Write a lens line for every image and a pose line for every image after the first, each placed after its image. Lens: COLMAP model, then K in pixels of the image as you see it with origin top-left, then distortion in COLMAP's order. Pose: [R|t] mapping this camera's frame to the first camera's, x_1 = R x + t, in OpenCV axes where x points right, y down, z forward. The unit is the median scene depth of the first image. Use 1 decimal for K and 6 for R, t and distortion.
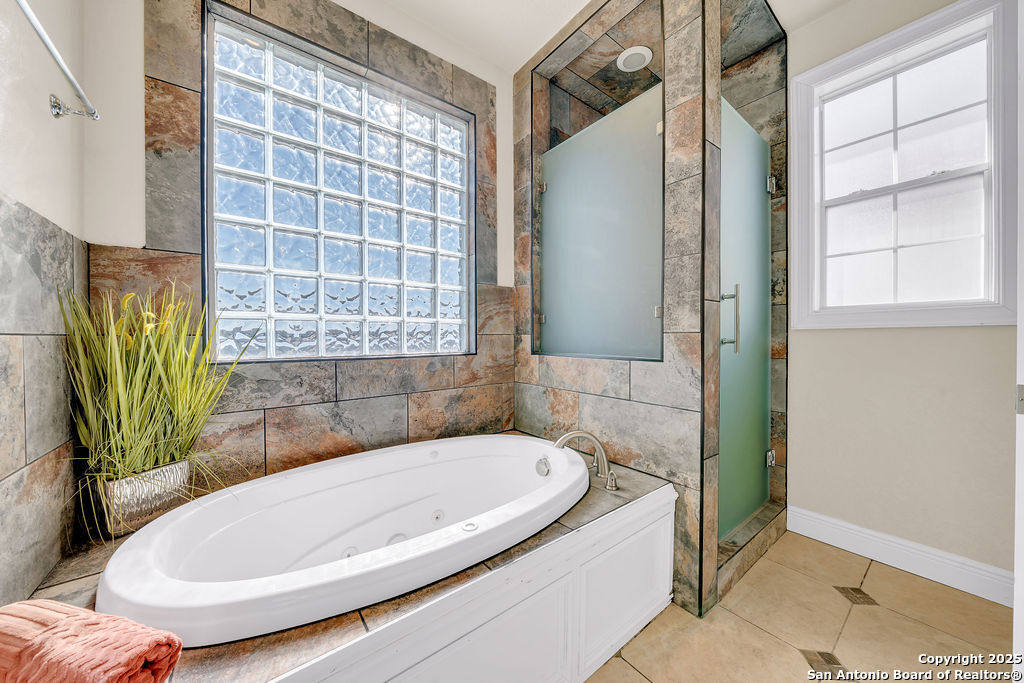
lens RADIAL K [[351.0, 0, 506.5], [0, 351.0, 339.8], [0, 0, 1]] dist [-0.006777, 0.000006]
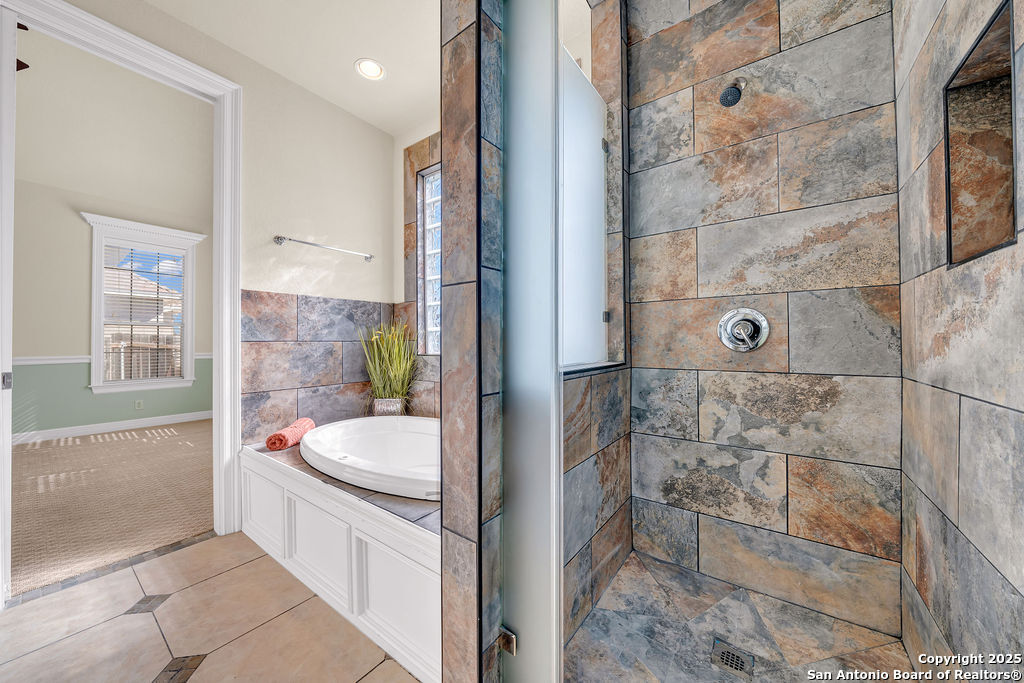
lens RADIAL K [[351.0, 0, 505.6], [0, 351.0, 339.6], [0, 0, 1]] dist [-0.006777, 0.000006]
pose [[0.281786, -0.005399, -0.959462, 0.982288], [-0.000660, 0.999983, -0.005821, -0.005690], [0.959477, 0.002274, 0.281778, 0.737551]]
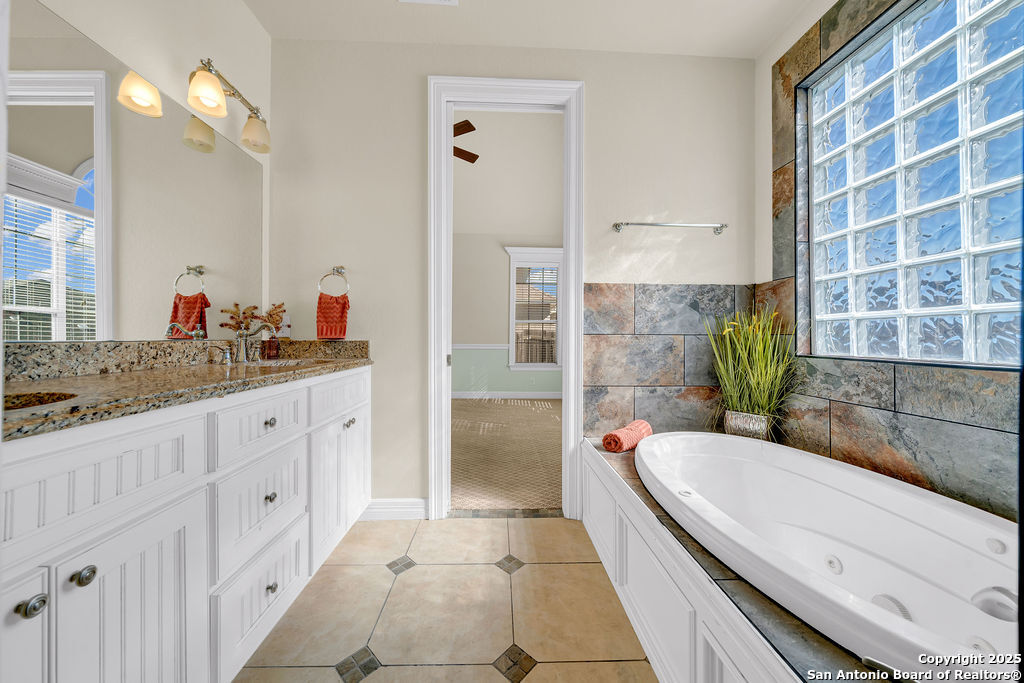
lens RADIAL K [[351.0, 0, 513.4], [0, 351.0, 335.0], [0, 0, 1]] dist [-0.006777, 0.000006]
pose [[-0.566243, -0.005824, -0.824218, 0.710595], [-0.009997, 0.999950, -0.000198, -0.000285], [0.824178, 0.008128, -0.566272, 0.693253]]
